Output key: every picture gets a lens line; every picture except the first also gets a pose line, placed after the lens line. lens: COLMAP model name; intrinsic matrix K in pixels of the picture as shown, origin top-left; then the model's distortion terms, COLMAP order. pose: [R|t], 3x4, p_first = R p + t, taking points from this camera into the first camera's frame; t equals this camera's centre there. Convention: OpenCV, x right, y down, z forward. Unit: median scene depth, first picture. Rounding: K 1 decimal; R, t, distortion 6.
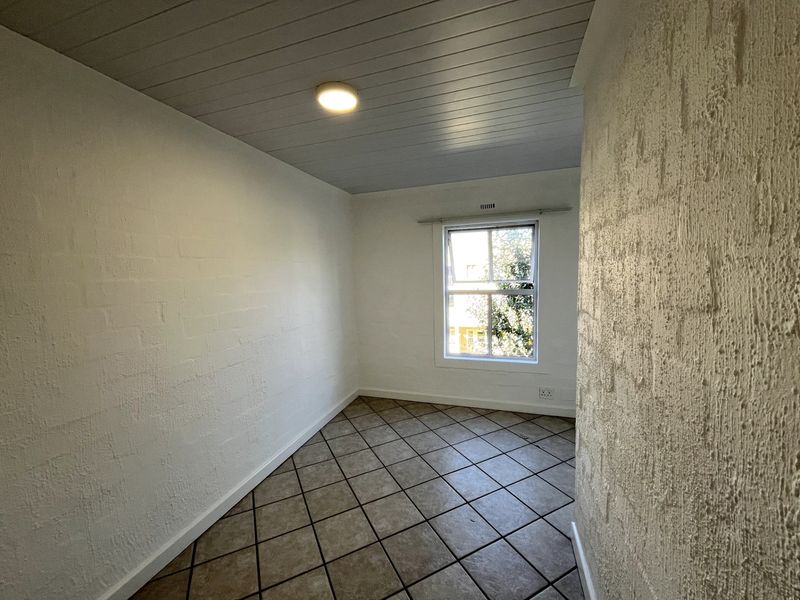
lens RADIAL K [[324.2, 0, 397.9], [0, 324.2, 297.7], [0, 0, 1]] dist [-0.000043, 0.000254]
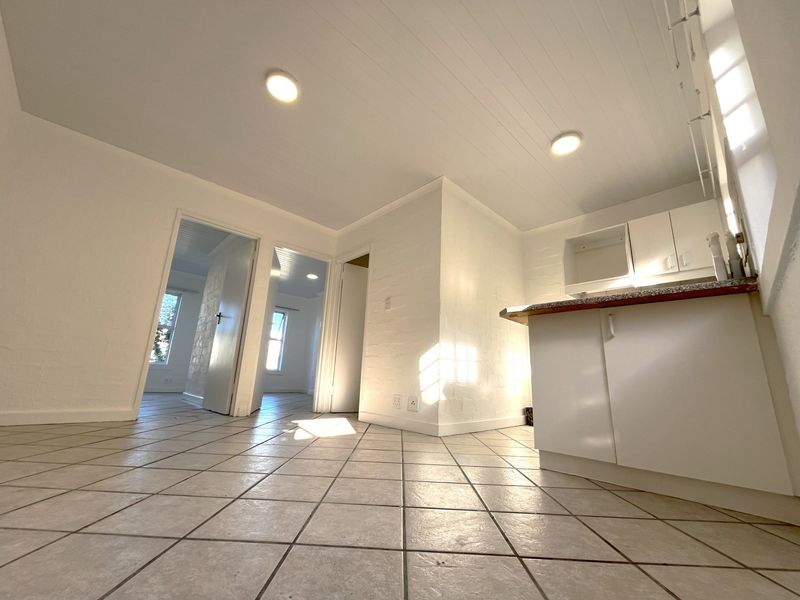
lens RADIAL K [[324.2, 0, 397.9], [0, 324.2, 297.7], [0, 0, 1]] dist [-0.000043, 0.000254]
pose [[0.469939, 0.264037, 0.842284, -0.657280], [0.018882, 0.950989, -0.308649, 0.450327], [-0.882497, 0.160950, 0.441921, -1.130954]]
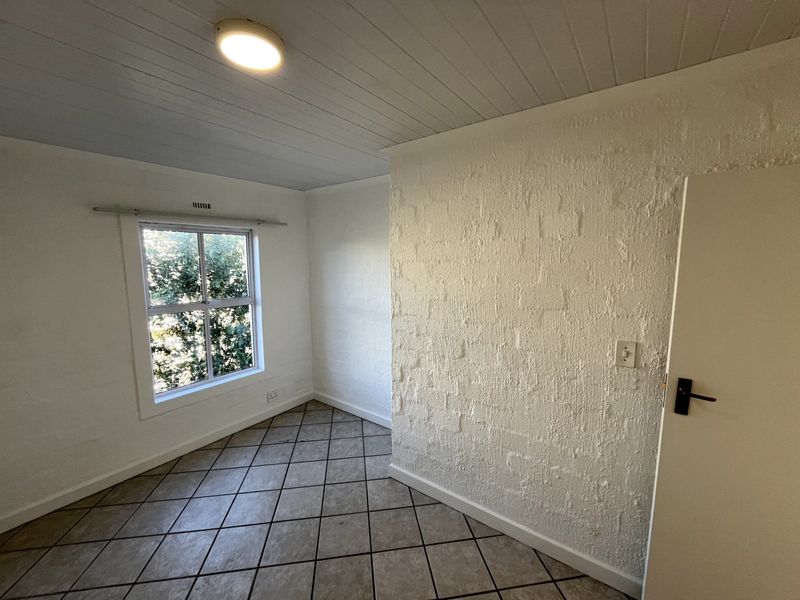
lens RADIAL K [[324.2, 0, 397.9], [0, 324.2, 297.7], [0, 0, 1]] dist [-0.000043, 0.000254]
pose [[0.316272, -0.087470, 0.944627, -0.396744], [0.073647, 0.994999, 0.067476, -0.065656], [-0.945805, 0.048228, 0.321133, 0.270429]]
